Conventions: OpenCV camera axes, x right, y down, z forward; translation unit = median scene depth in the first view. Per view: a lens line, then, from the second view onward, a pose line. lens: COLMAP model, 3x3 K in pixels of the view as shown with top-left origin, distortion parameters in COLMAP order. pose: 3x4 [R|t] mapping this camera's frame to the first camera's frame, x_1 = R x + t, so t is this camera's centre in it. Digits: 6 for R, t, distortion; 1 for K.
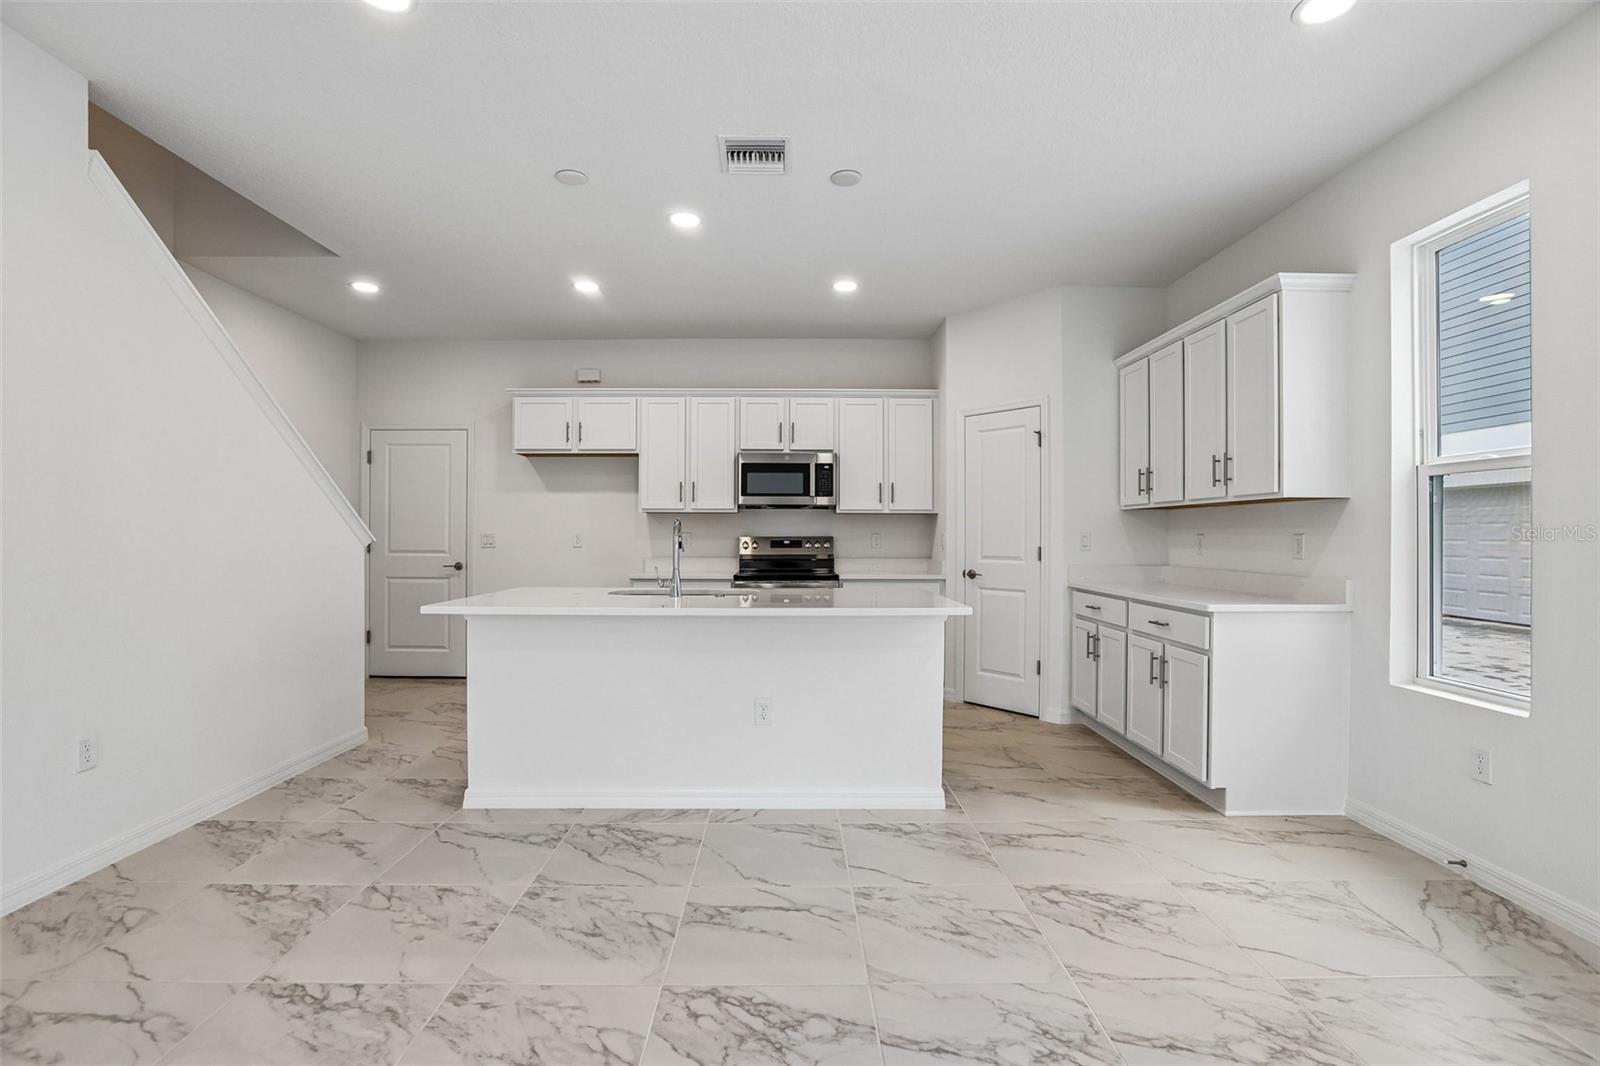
lens RADIAL K [[733.7, 0, 796.4], [0, 733.7, 535.3], [0, 0, 1]] dist [-0.054797, 0.019264]
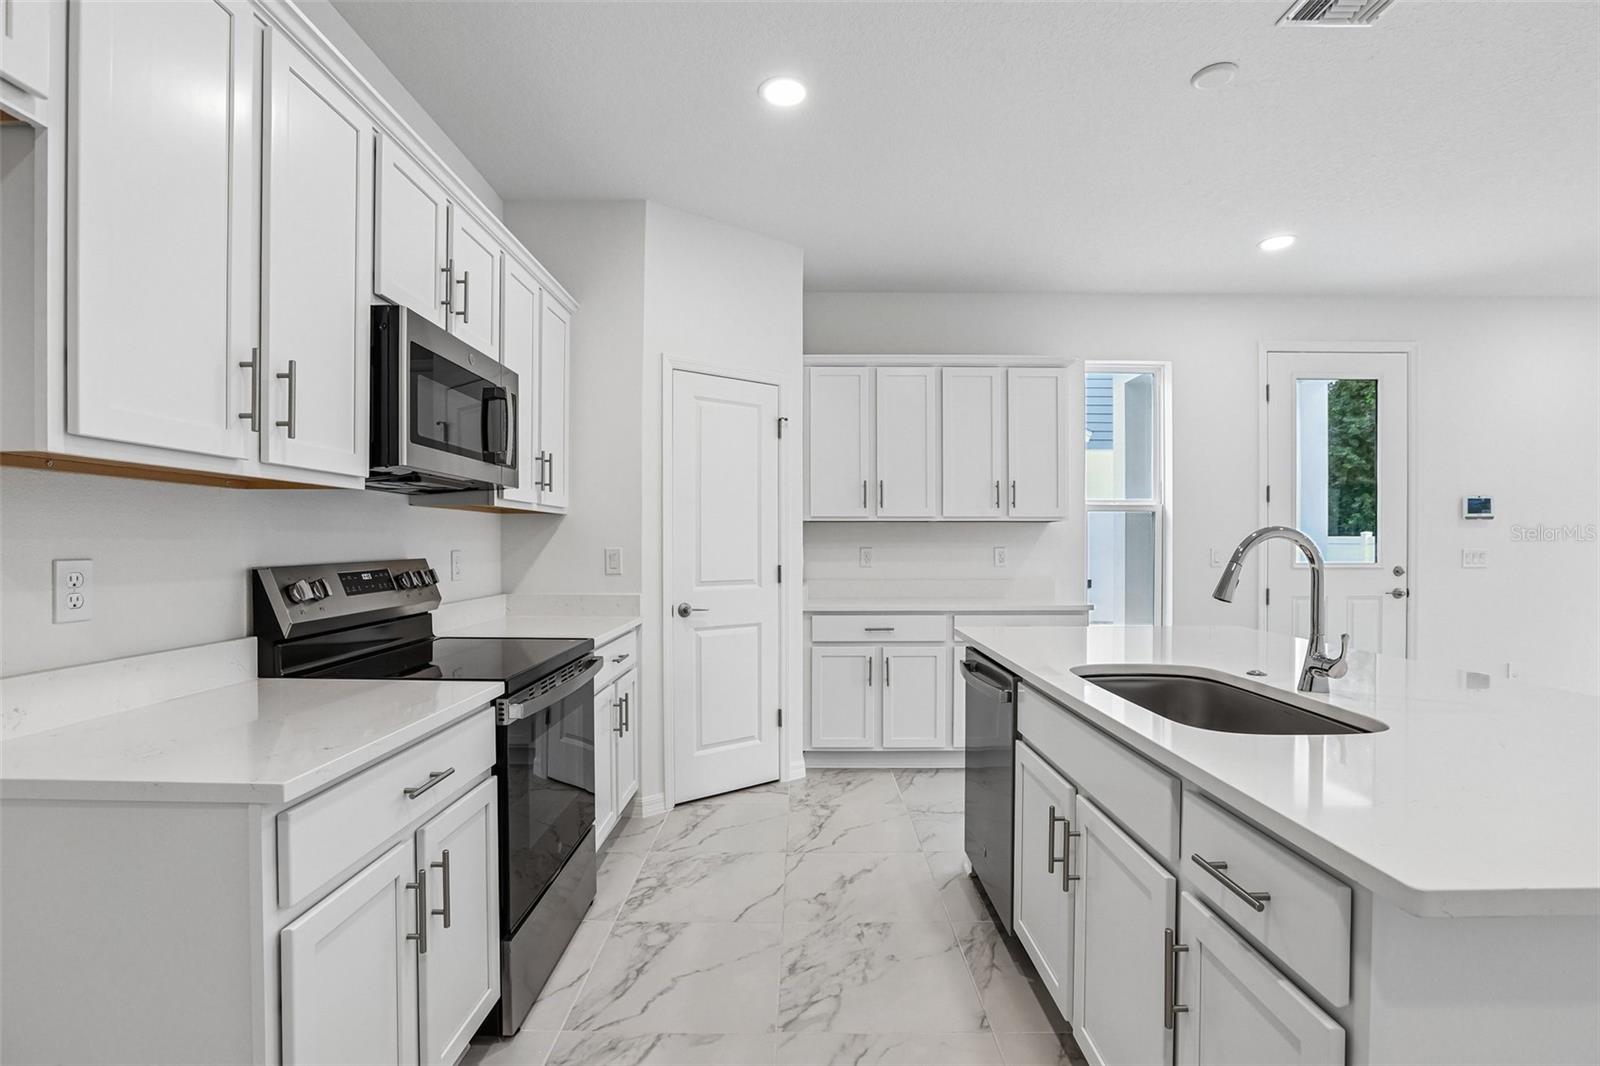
lens RADIAL K [[739.4, 0, 797.3], [0, 739.4, 549.5], [0, 0, 1]] dist [-0.061260, 0.022429]
pose [[0.020080, -0.012971, 0.999714, -0.462207], [0.000485, 0.999916, 0.012964, -0.011314], [-0.999798, 0.000225, 0.020084, 0.960482]]
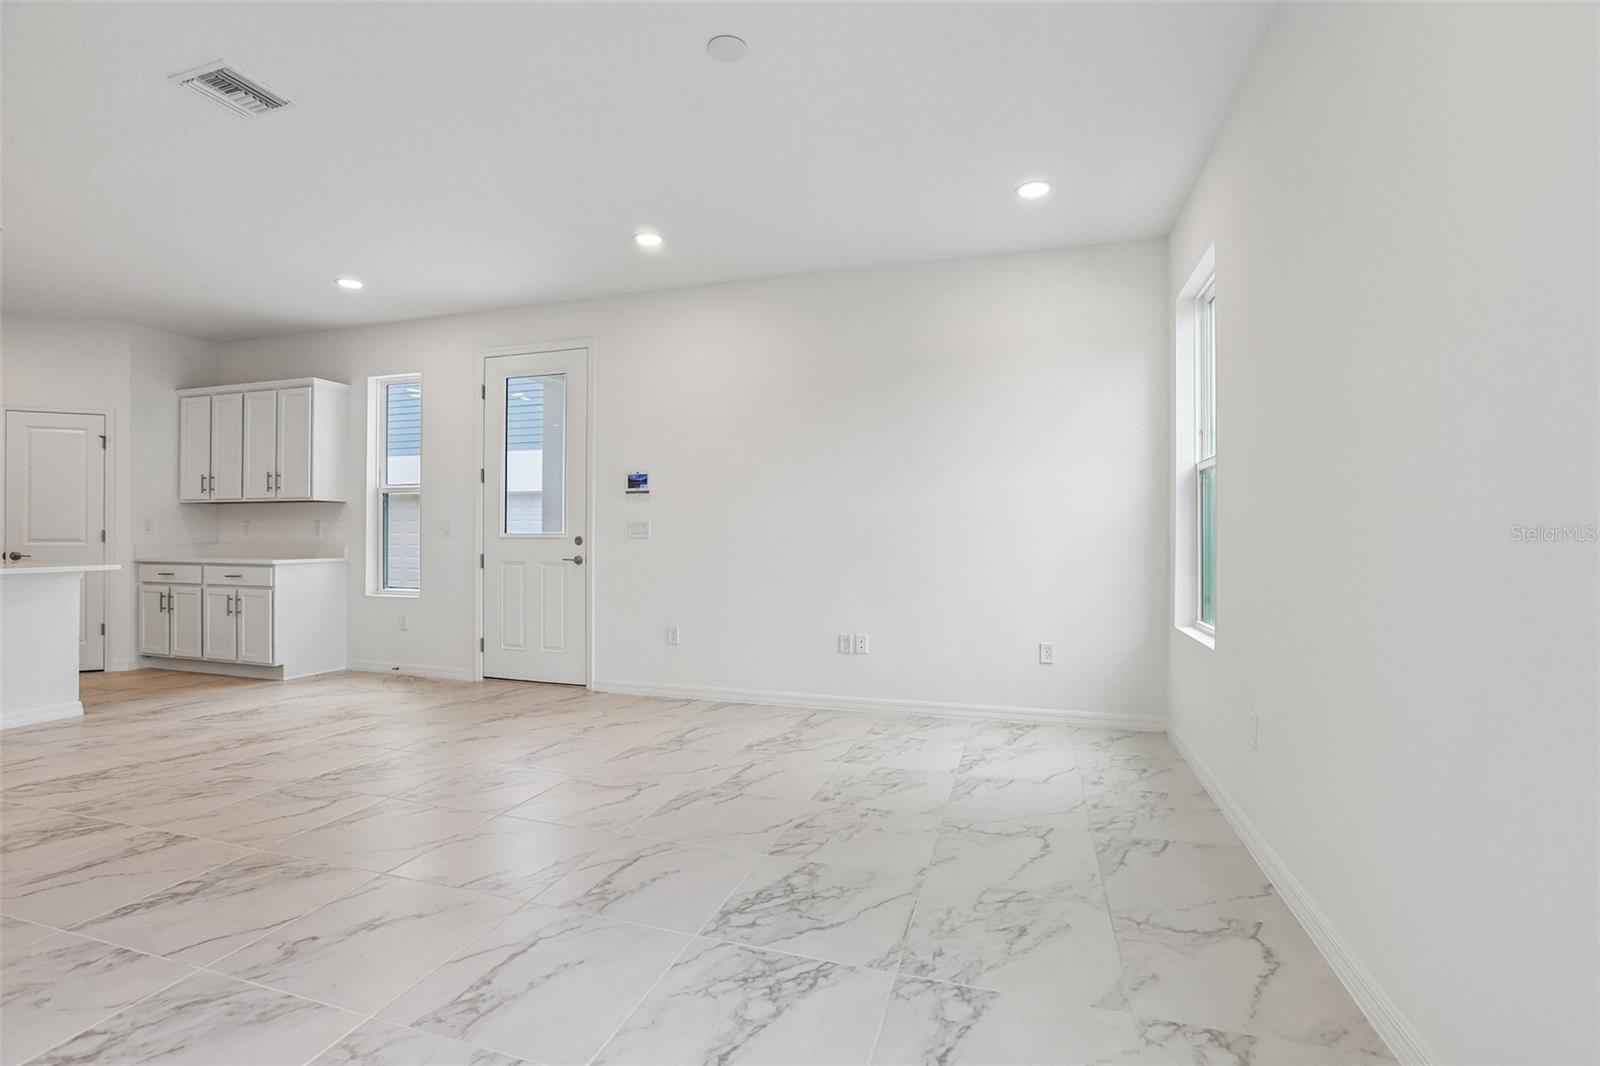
lens RADIAL K [[733.7, 0, 796.4], [0, 733.7, 535.3], [0, 0, 1]] dist [-0.054797, 0.019264]
pose [[0.306029, 0.000408, 0.952022, -0.441354], [-0.002525, 0.999997, 0.000383, 0.021074], [-0.952019, -0.002521, 0.306029, -0.470208]]
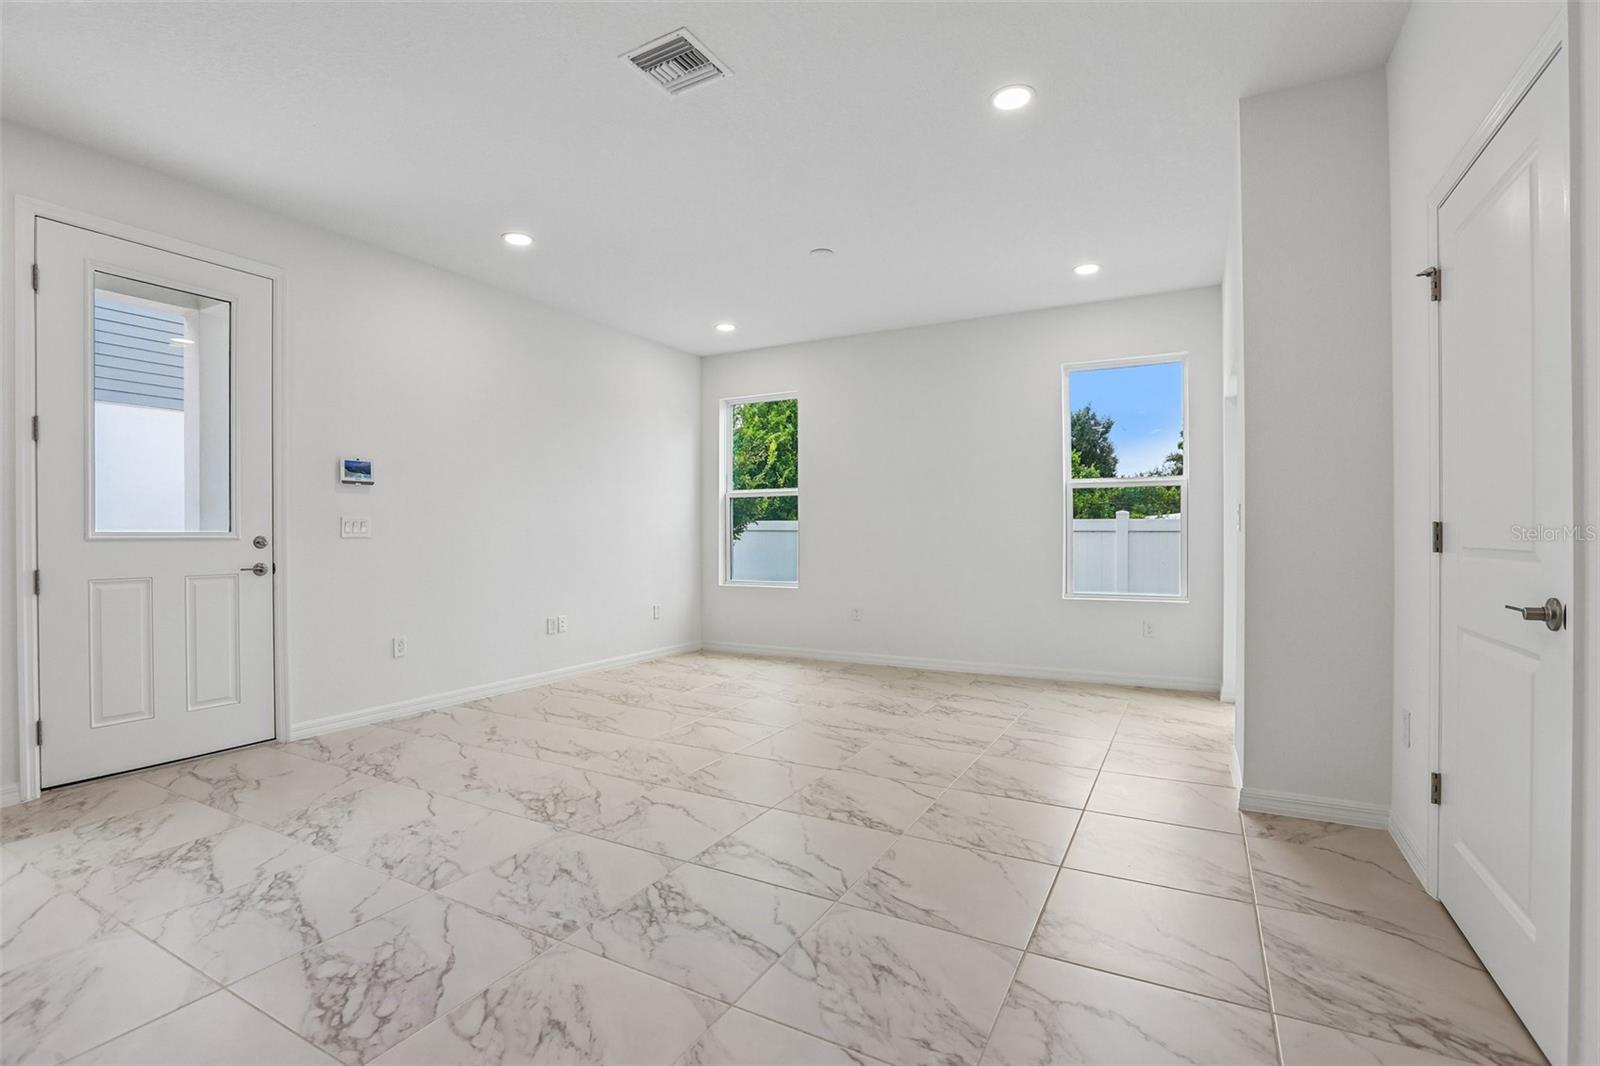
lens RADIAL K [[728.0, 0, 798.2], [0, 728.0, 537.5], [0, 0, 1]] dist [-0.055137, 0.020638]
pose [[-0.869445, -0.002170, 0.494025, -0.386567], [0.000256, 0.999988, 0.004843, 0.021467], [-0.494030, 0.004337, -0.869434, 0.563197]]
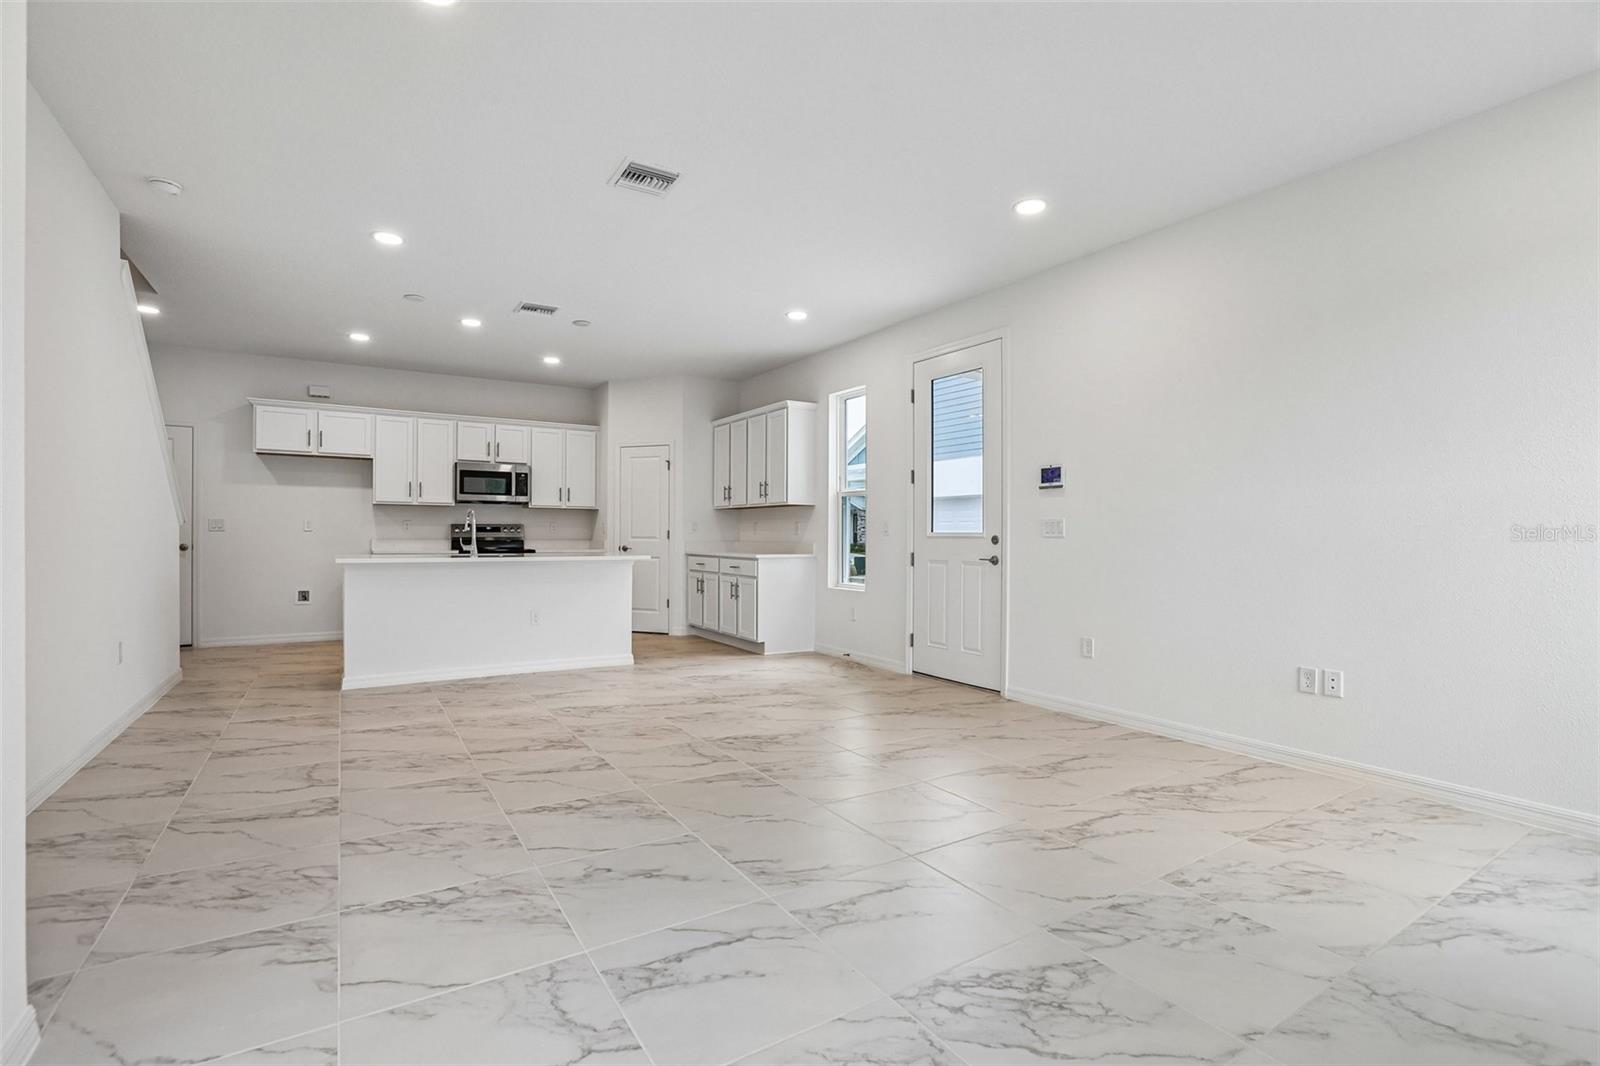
lens RADIAL K [[728.0, 0, 798.2], [0, 728.0, 537.5], [0, 0, 1]] dist [-0.055137, 0.020638]
pose [[0.849309, 0.001019, 0.527895, -0.289785], [-0.003824, 0.999984, 0.004222, 0.023776], [-0.527882, -0.005605, 0.849299, -0.562539]]
